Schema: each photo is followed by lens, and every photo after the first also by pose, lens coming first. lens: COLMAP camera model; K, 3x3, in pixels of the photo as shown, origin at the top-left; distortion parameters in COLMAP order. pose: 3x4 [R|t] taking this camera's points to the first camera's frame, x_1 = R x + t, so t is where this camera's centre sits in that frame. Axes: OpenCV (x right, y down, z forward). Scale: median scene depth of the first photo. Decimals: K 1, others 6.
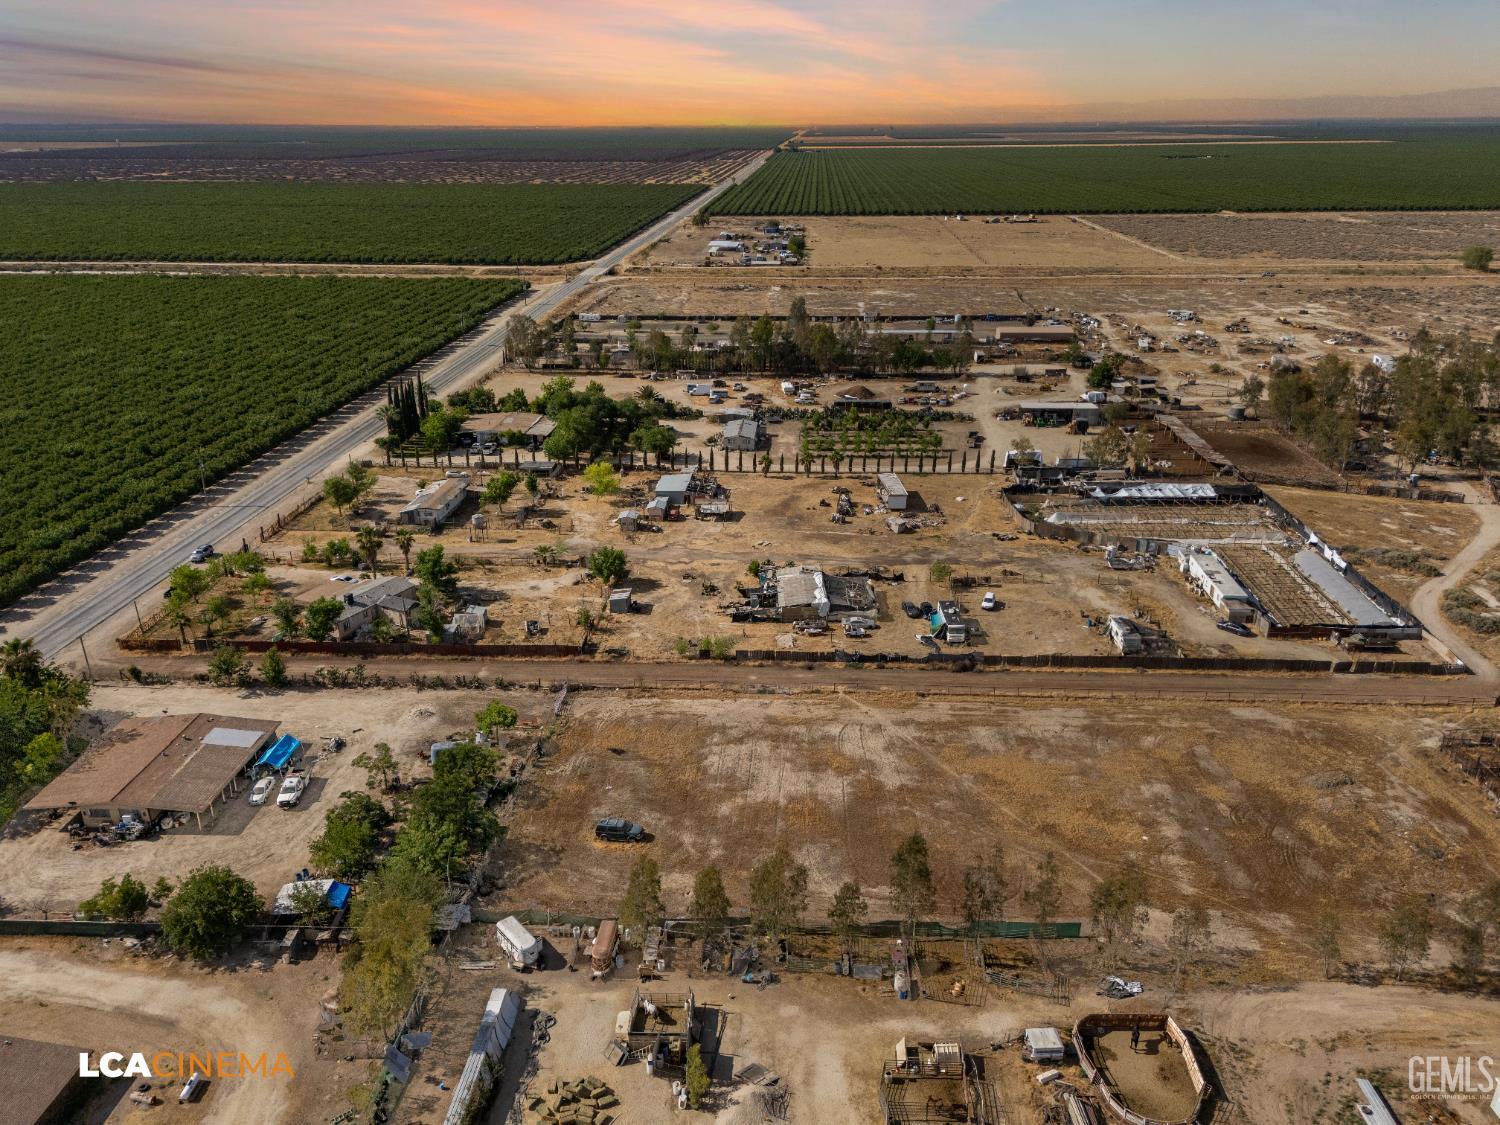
lens RADIAL K [[1115.0, 0, 747.9], [0, 1115.0, 516.0], [0, 0, 1]] dist [0.093647, -0.086104]
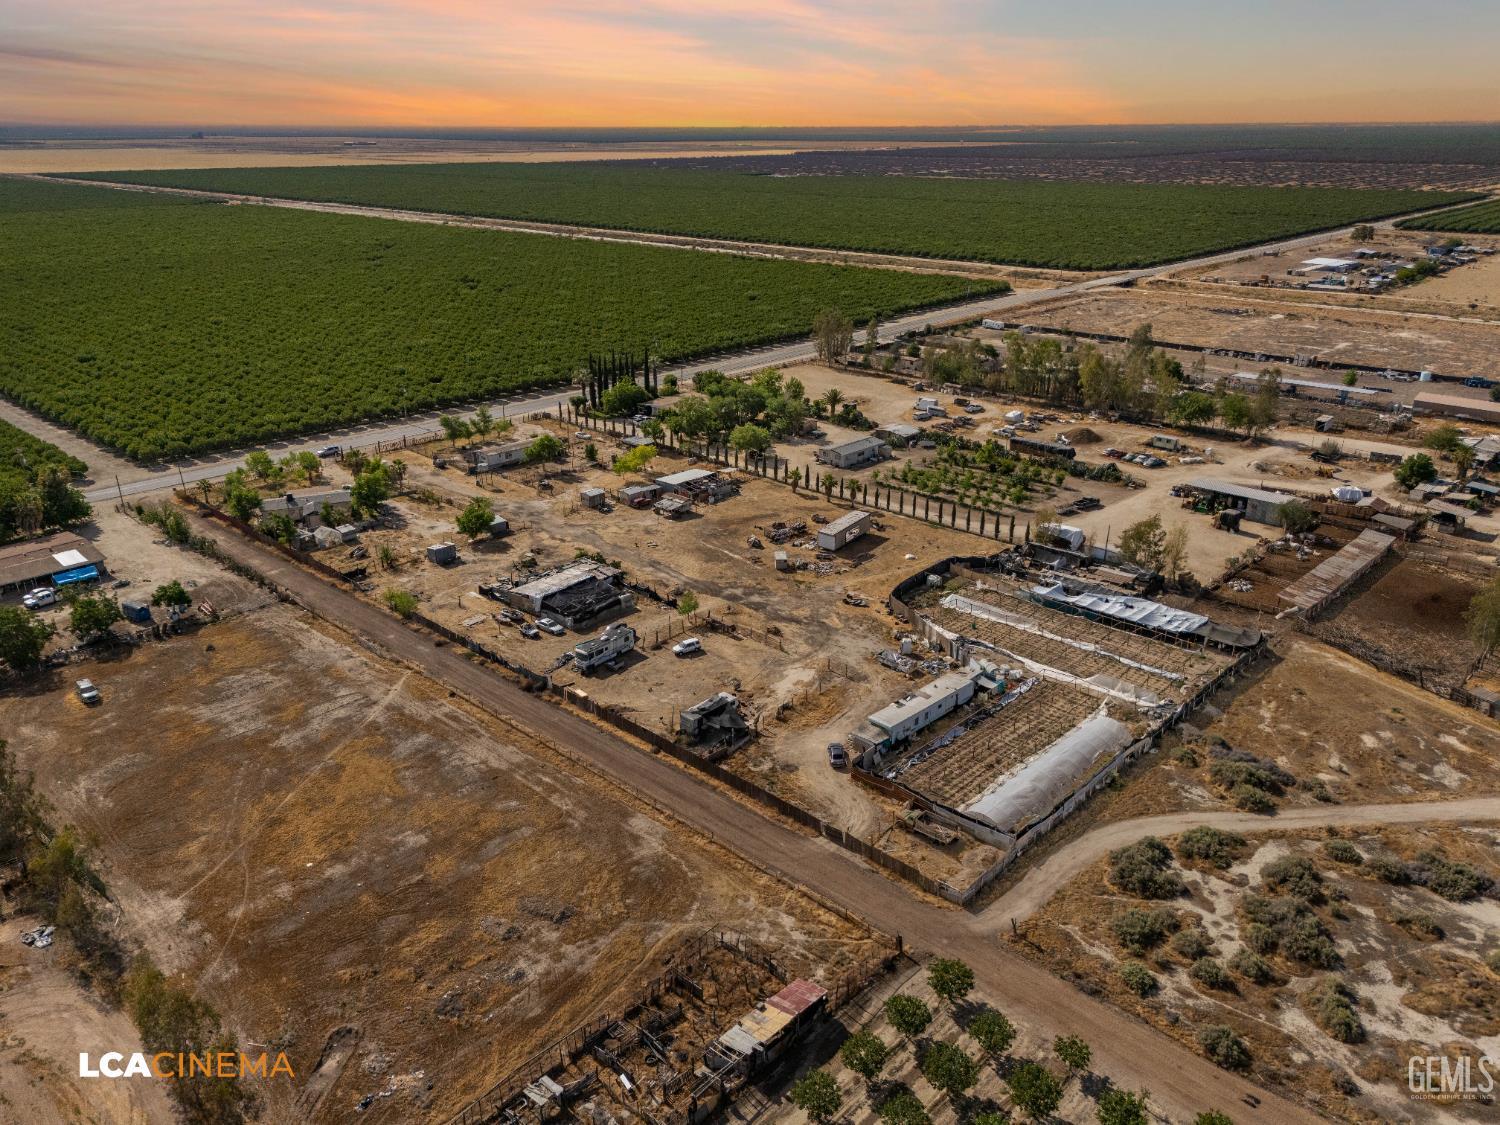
lens RADIAL K [[1095.7, 0, 750.0], [0, 1095.7, 562.5], [0, 0, 1]] dist [0.086478, -0.085659]
pose [[0.764117, 0.241144, -0.598310, 0.656748], [-0.215149, 0.969662, 0.116042, -0.090175], [0.608142, 0.040056, 0.792817, 0.267462]]
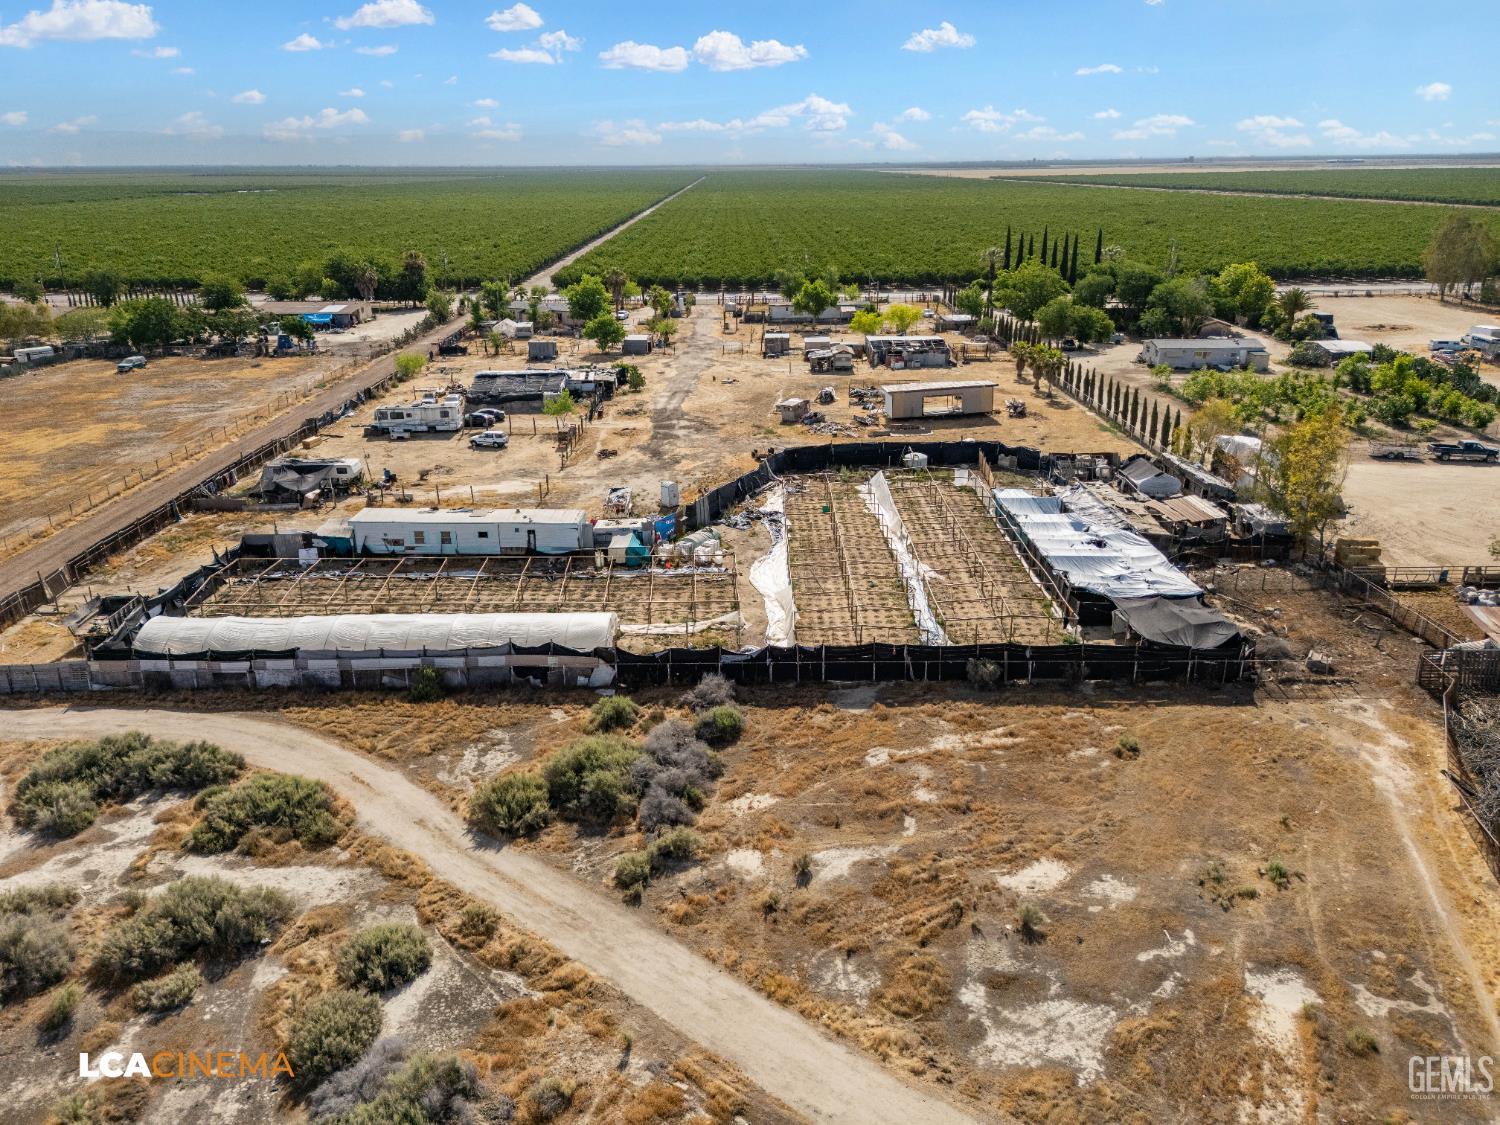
lens RADIAL K [[1097.2, 0, 750.0], [0, 1097.2, 562.5], [0, 0, 1]] dist [0.075883, -0.057859]
pose [[0.062344, 0.343960, -0.936912, 0.754698], [-0.321686, 0.895566, 0.307375, -0.099480], [0.944792, 0.282229, 0.166481, 0.897431]]
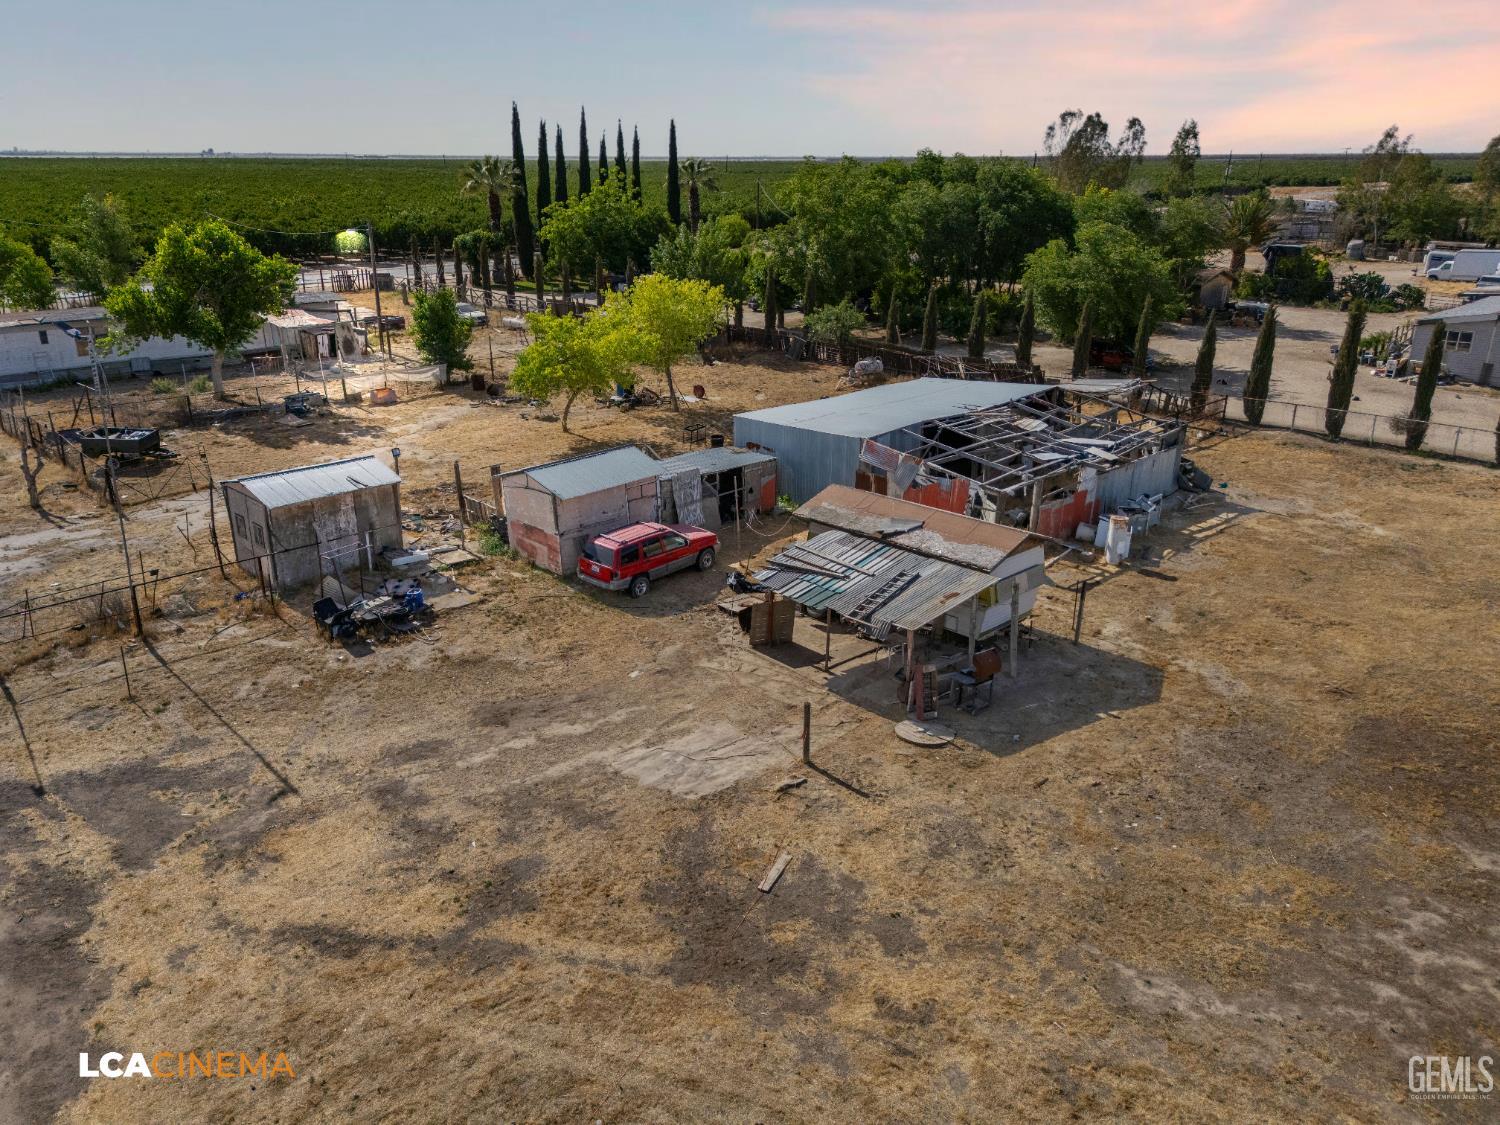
lens RADIAL K [[1095.7, 0, 750.0], [0, 1095.7, 562.5], [0, 0, 1]] dist [0.086478, -0.085659]
pose [[0.754443, 0.230405, -0.614597, 0.035481], [-0.220668, 0.970896, 0.093099, -0.017490], [0.618160, 0.065383, 0.783328, 0.928515]]
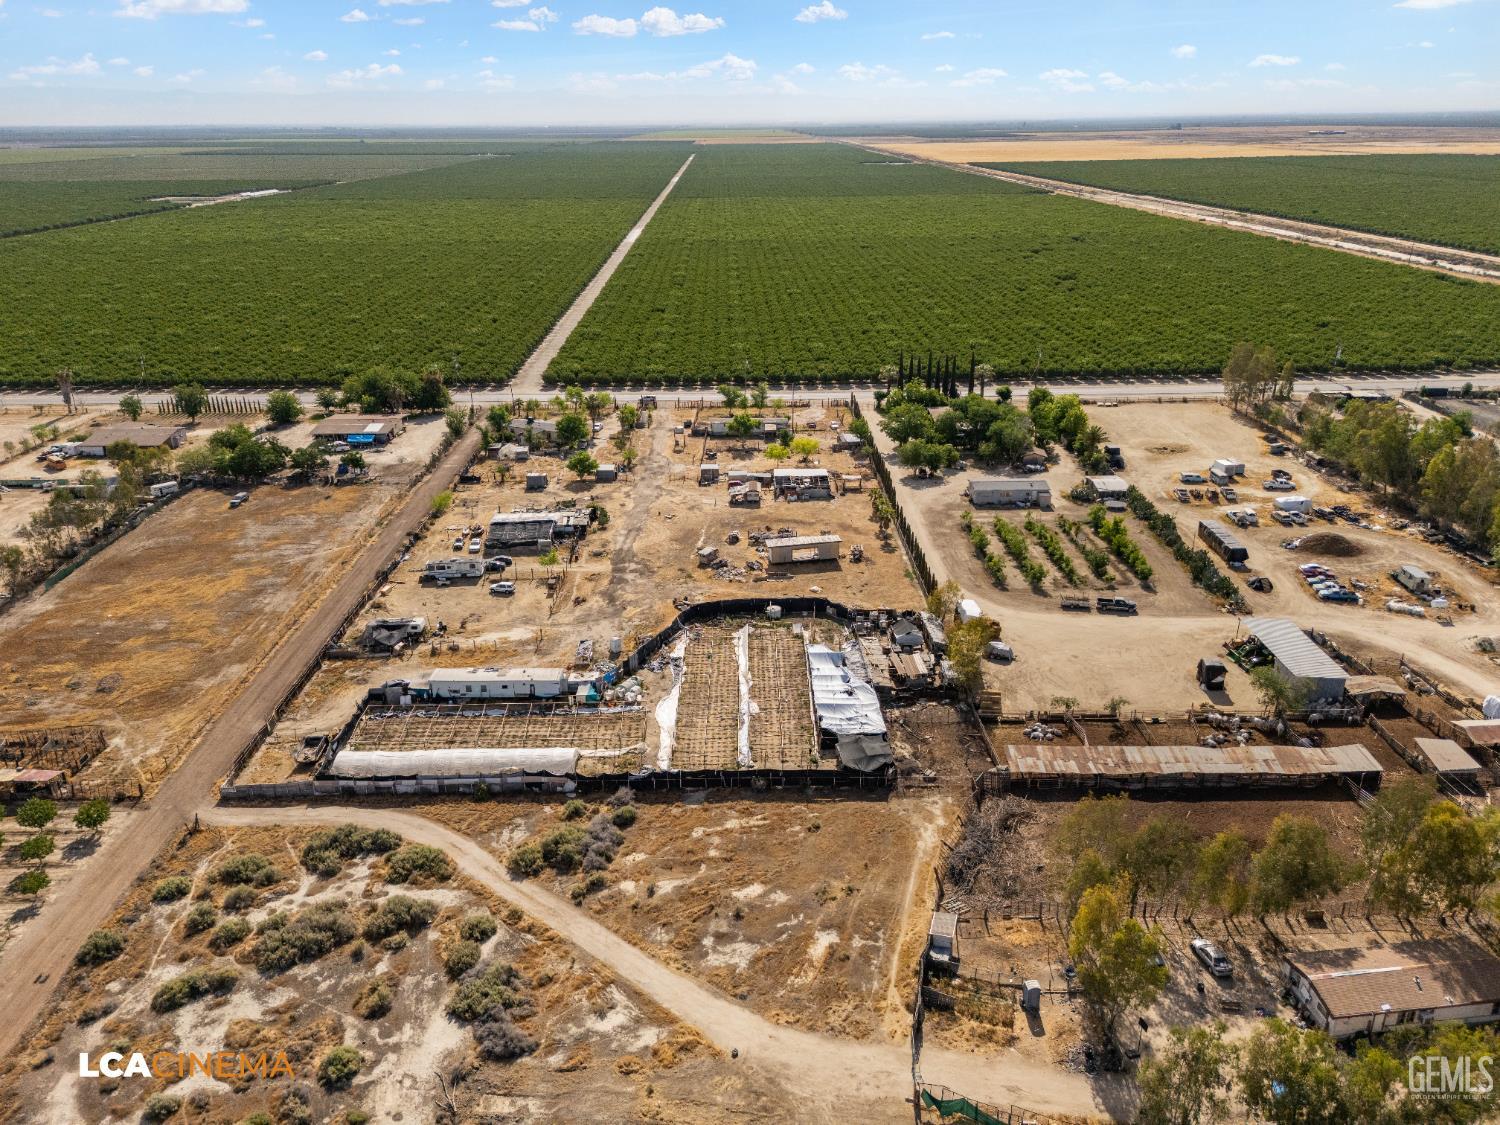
lens RADIAL K [[1095.7, 0, 750.0], [0, 1095.7, 562.5], [0, 0, 1]] dist [0.086478, -0.085659]
pose [[0.069523, 0.374875, -0.924465, 1.003297], [-0.320846, 0.885871, 0.335097, -0.312101], [0.944576, 0.273314, 0.181866, 0.867665]]
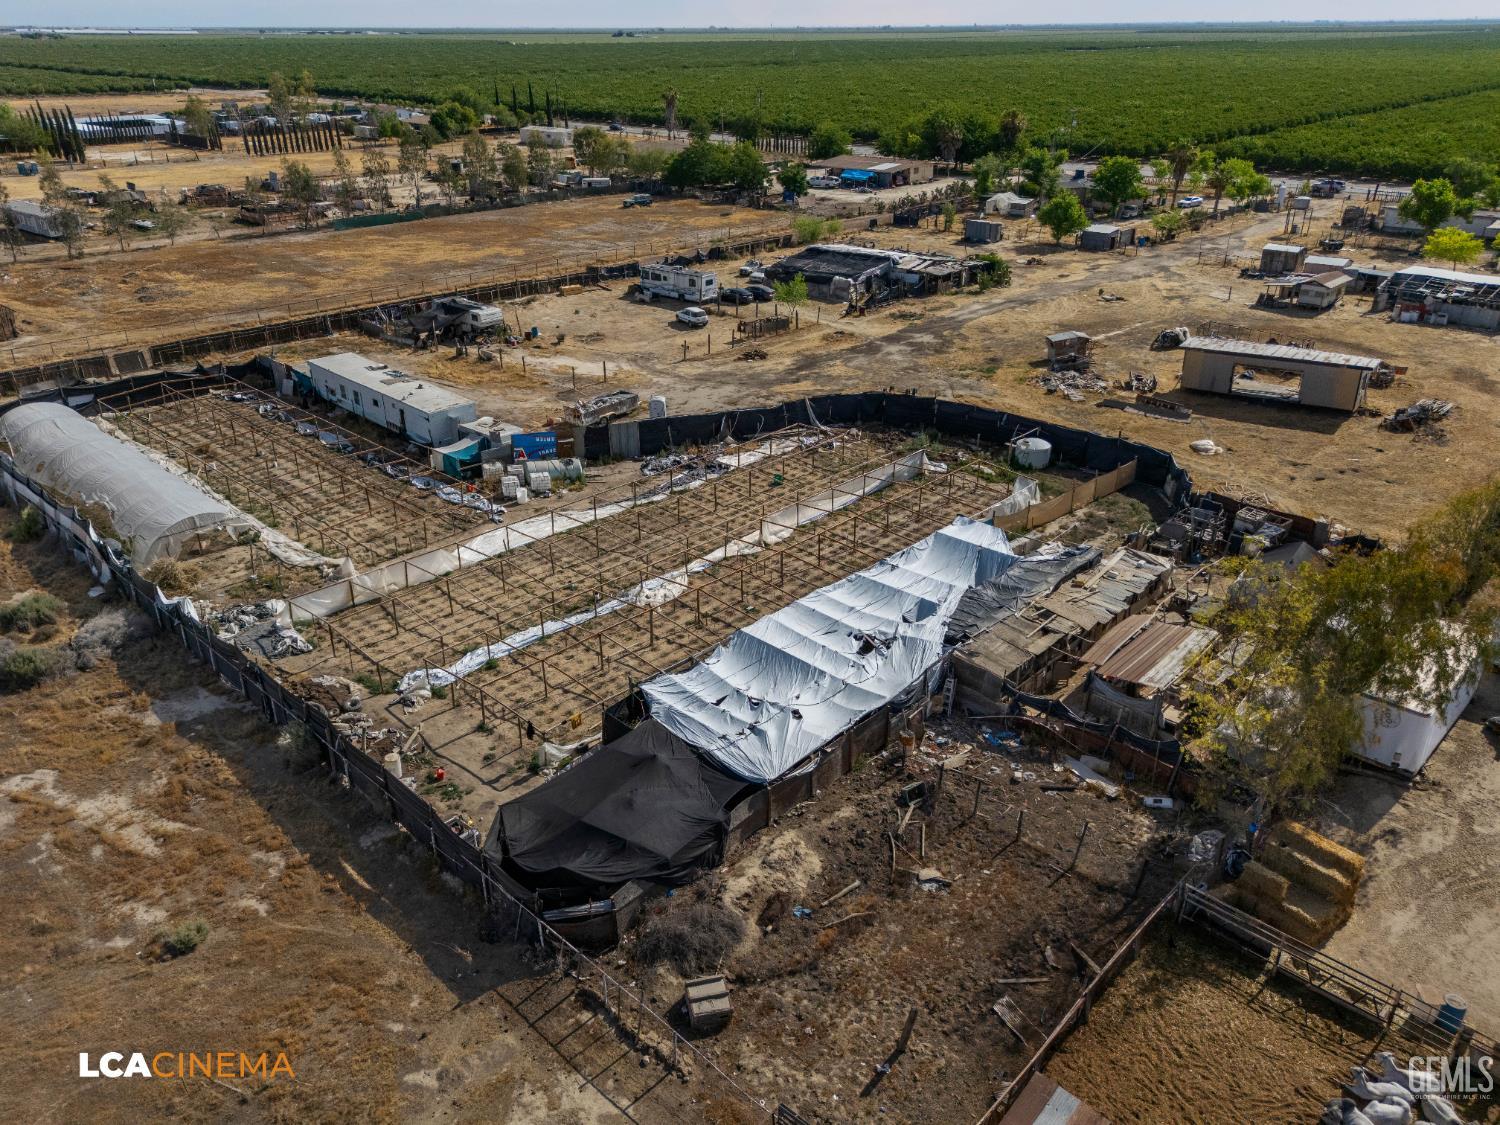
lens RADIAL K [[1095.7, 0, 750.0], [0, 1095.7, 562.5], [0, 0, 1]] dist [0.086478, -0.085659]
pose [[-0.646469, 0.339987, -0.682998, 0.559433], [-0.244216, 0.755900, 0.607432, -0.170550], [0.722797, 0.559485, -0.405636, 1.142477]]
